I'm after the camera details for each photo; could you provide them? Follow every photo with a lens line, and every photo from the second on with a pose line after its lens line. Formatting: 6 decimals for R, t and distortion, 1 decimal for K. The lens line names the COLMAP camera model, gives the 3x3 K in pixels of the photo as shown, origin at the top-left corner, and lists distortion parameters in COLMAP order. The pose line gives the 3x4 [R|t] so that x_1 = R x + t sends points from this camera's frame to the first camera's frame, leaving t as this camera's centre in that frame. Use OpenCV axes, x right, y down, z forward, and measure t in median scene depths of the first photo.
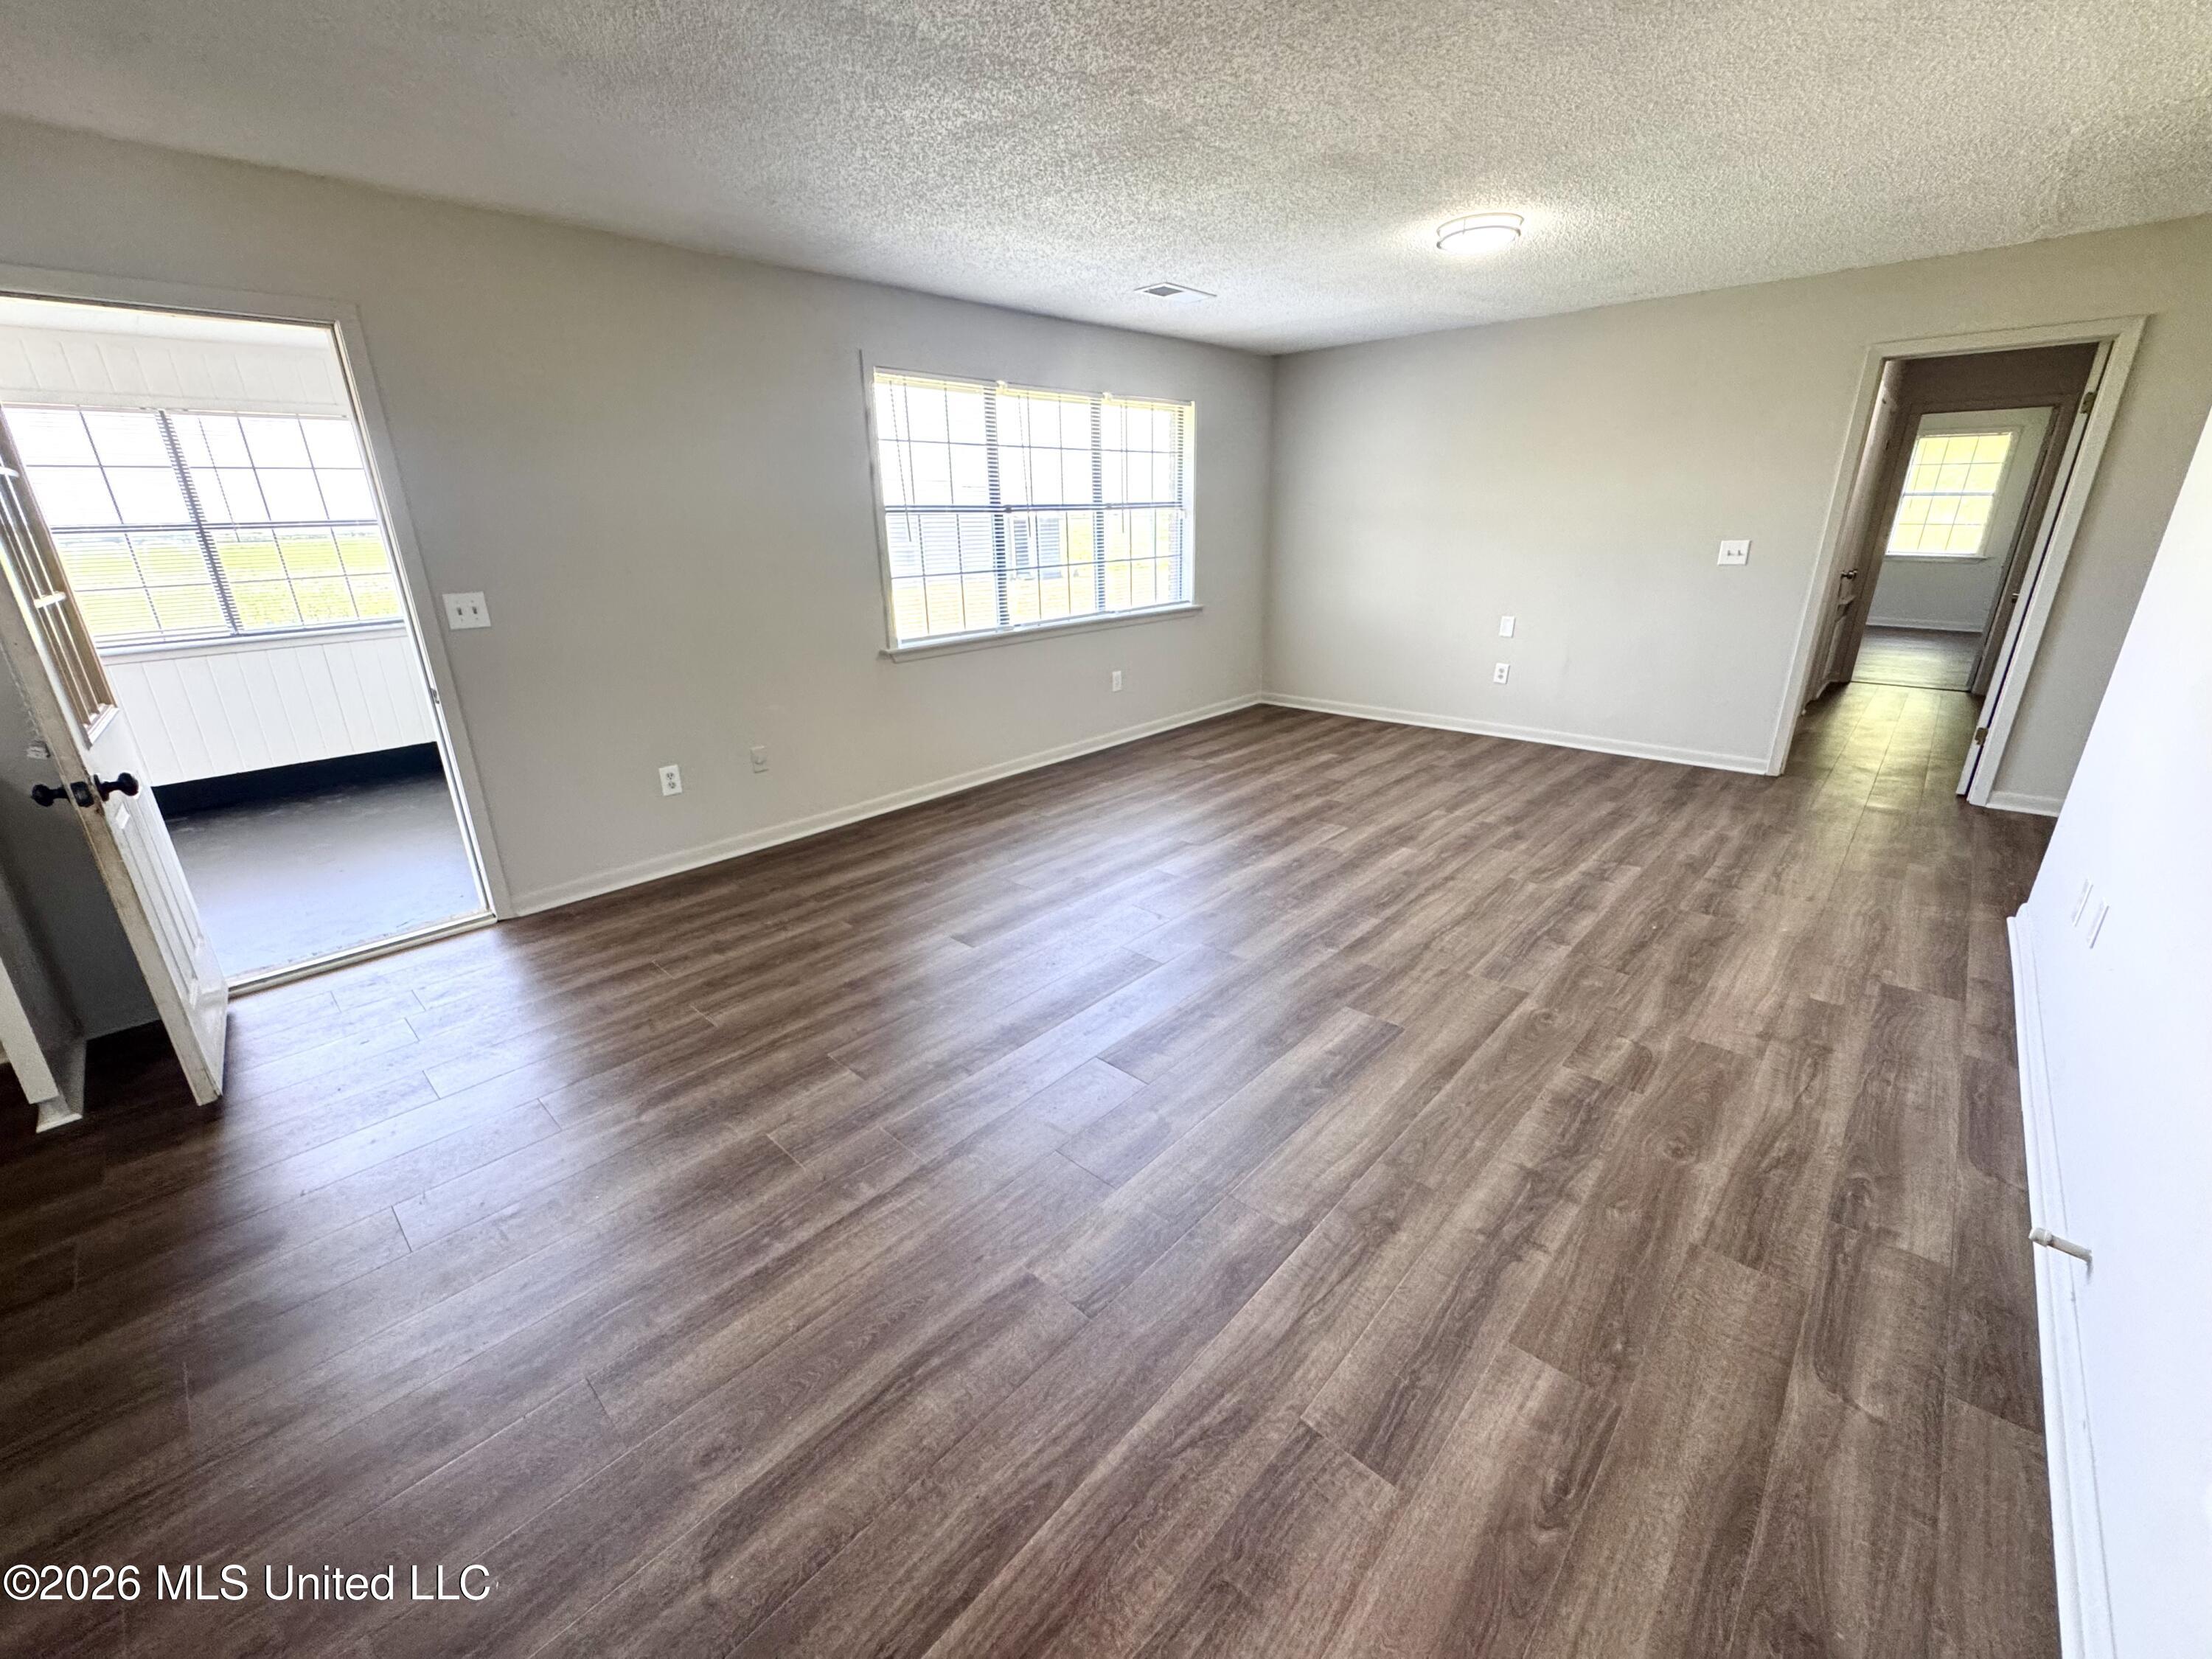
lens RADIAL K [[901.4, 0, 1103.7], [0, 901.4, 820.1], [0, 0, 1]] dist [0.006218, -0.000276]
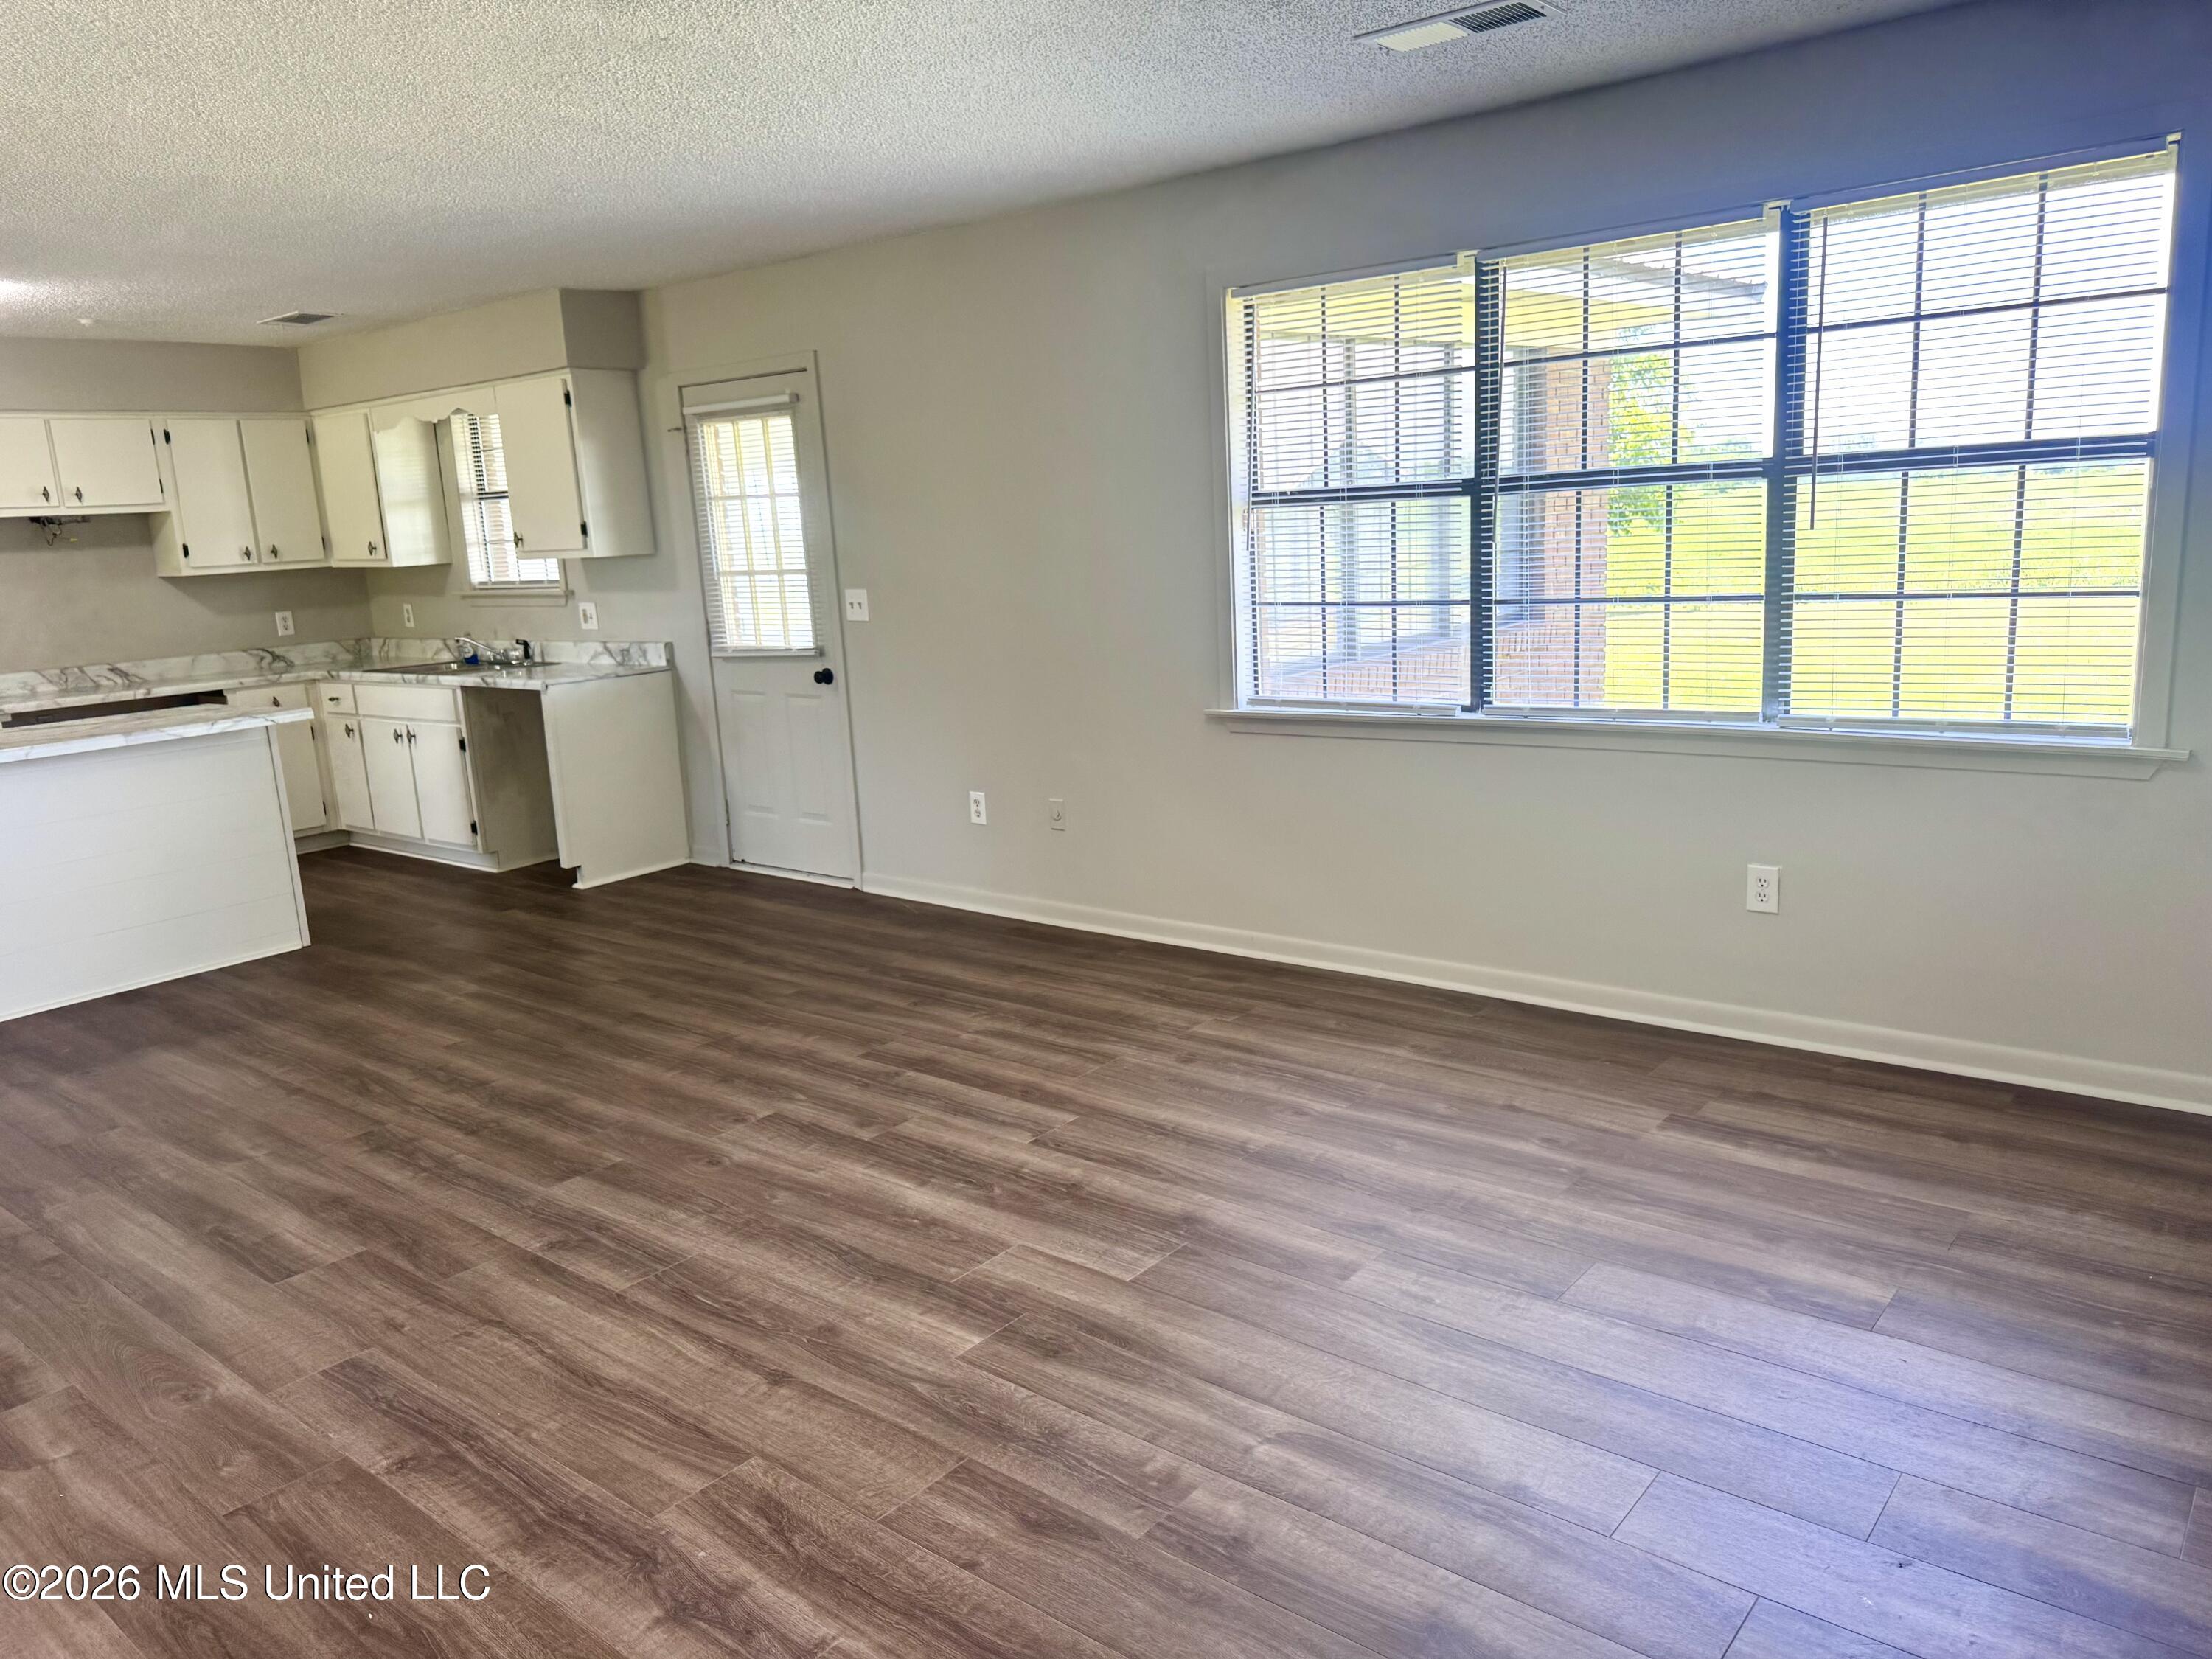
lens RADIAL K [[1558.2, 0, 1108.1], [0, 1558.2, 836.7], [0, 0, 1]] dist [0.032241, -0.042623]
pose [[0.061288, 0.222490, -0.973007, 0.893343], [-0.272642, 0.941498, 0.198112, -0.311248], [0.960161, 0.253141, 0.118363, 0.836522]]
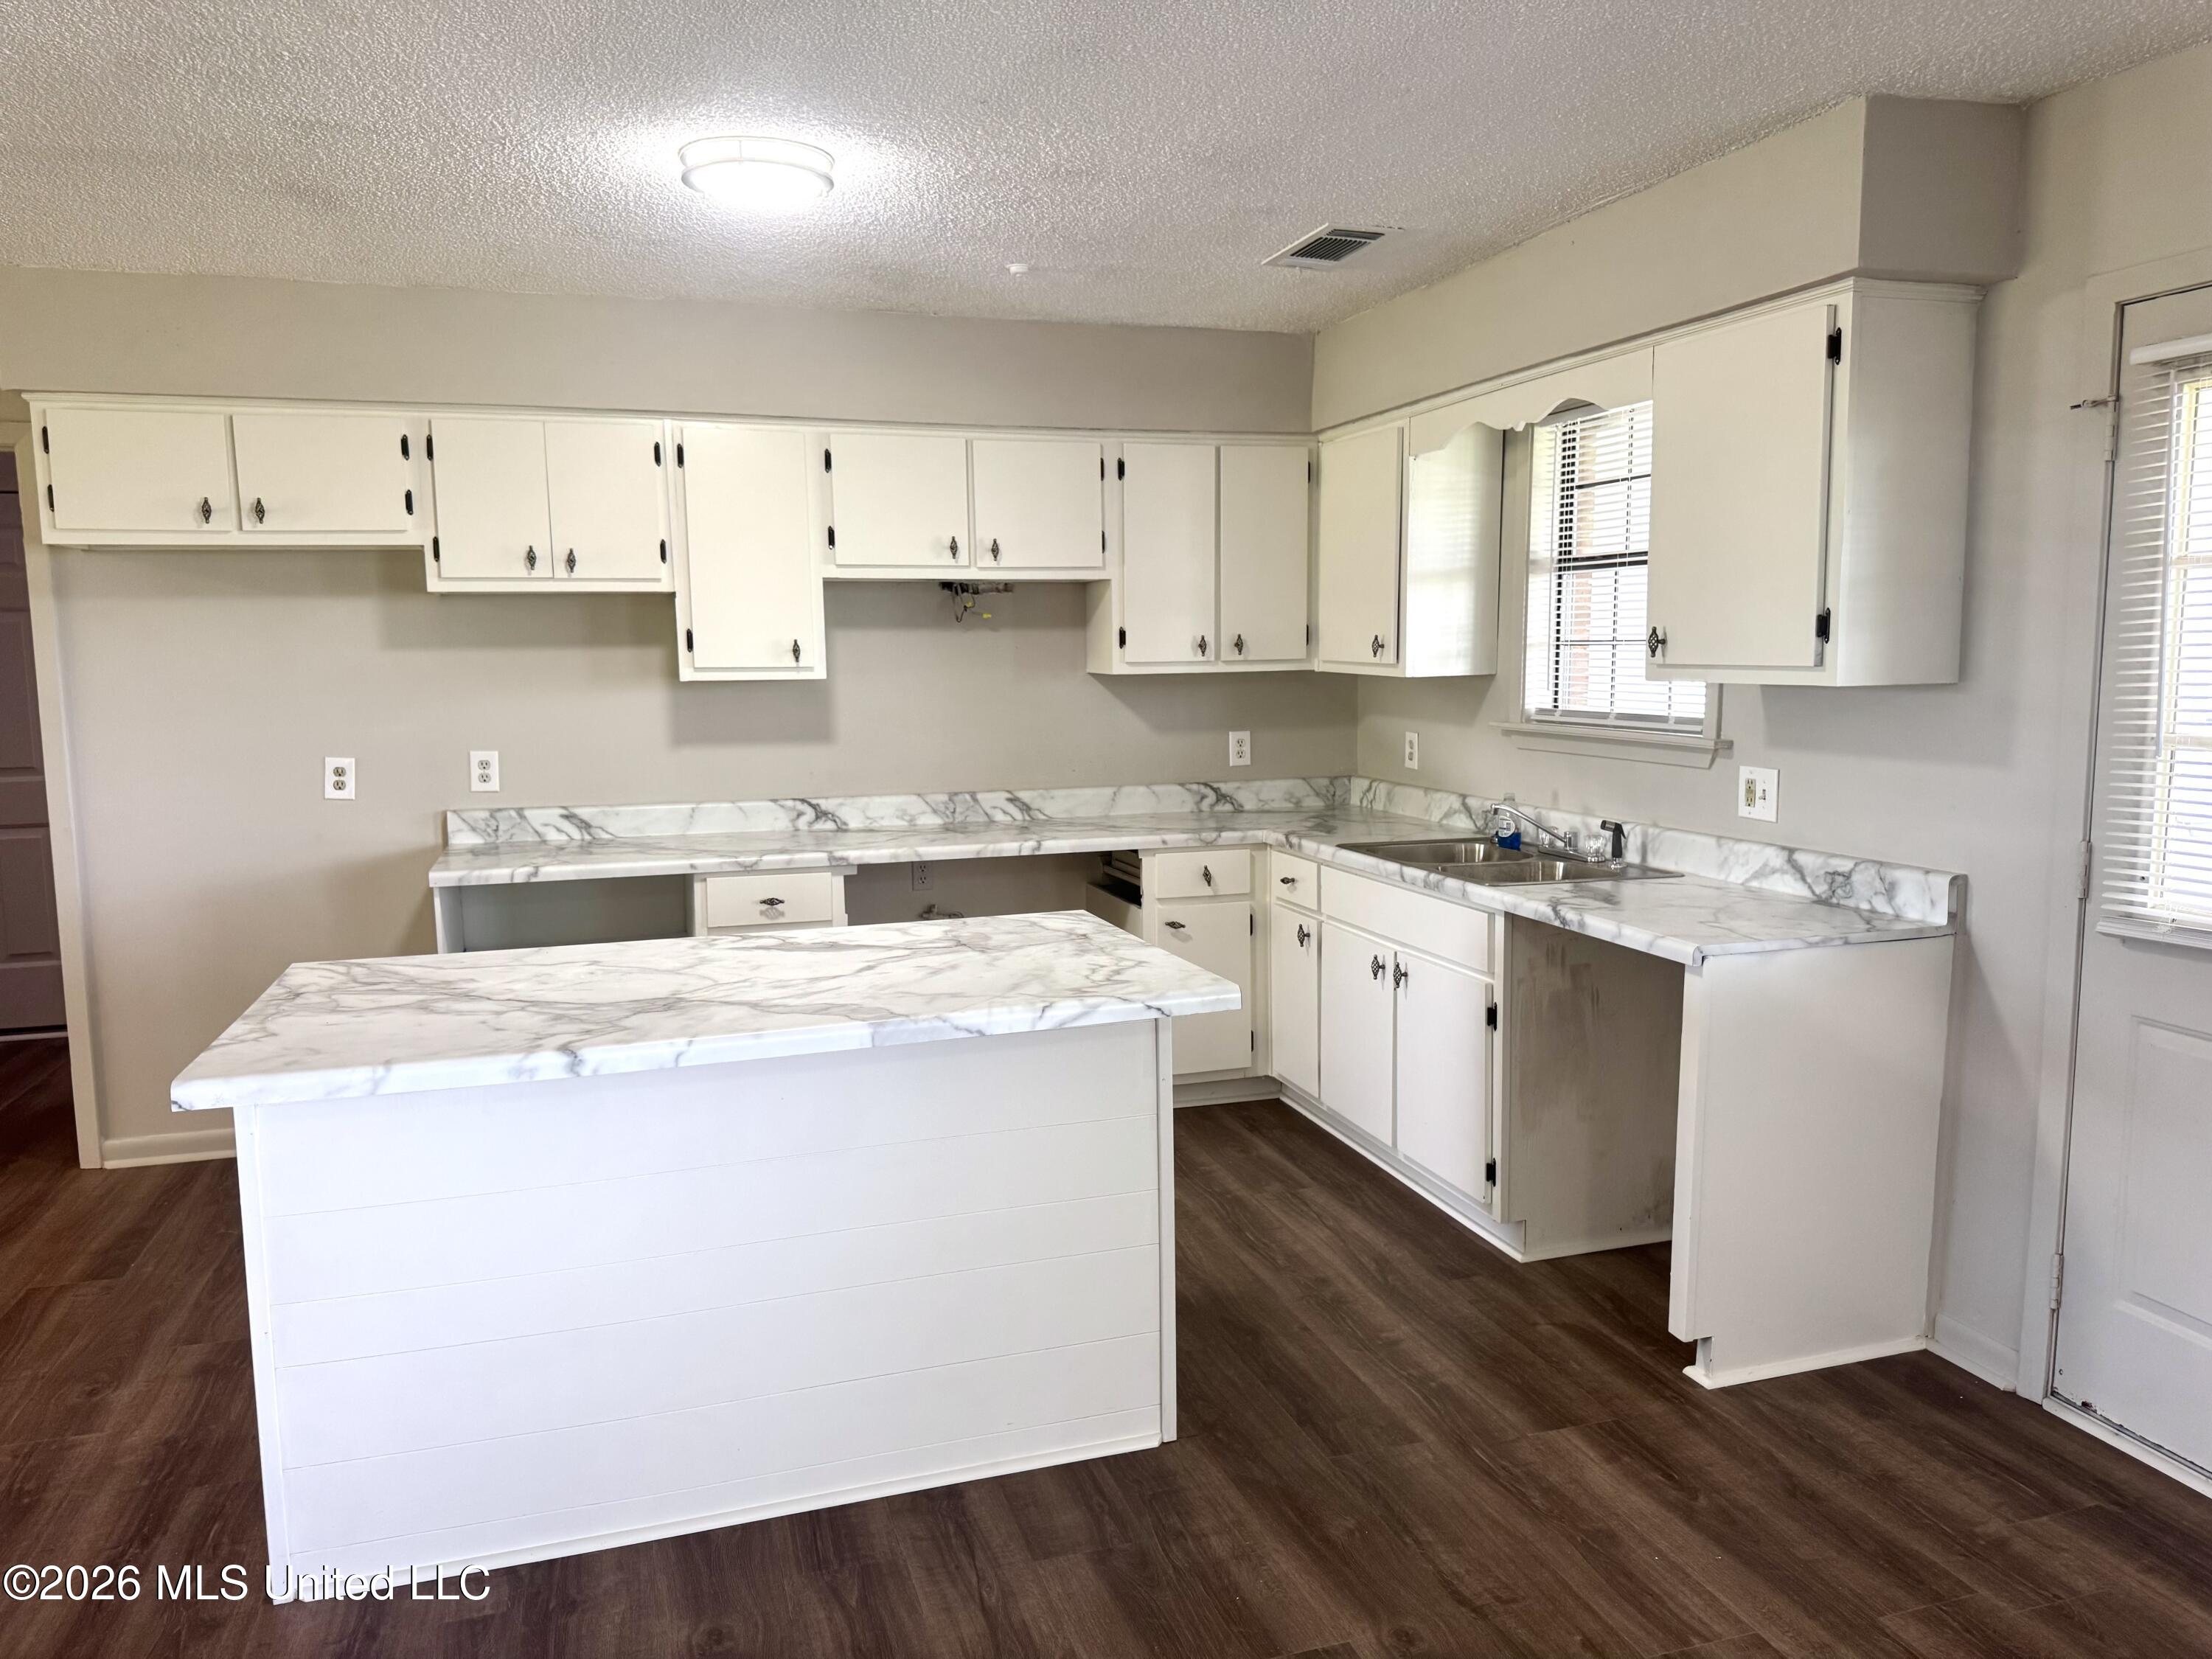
lens RADIAL K [[1558.2, 0, 1094.7], [0, 1558.2, 814.4], [0, 0, 1]] dist [0.032241, -0.042623]
pose [[-0.503544, 0.123144, -0.855149, 0.104599], [-0.255699, 0.924207, 0.283654, -0.191682], [0.825265, 0.361493, -0.433891, 0.521431]]
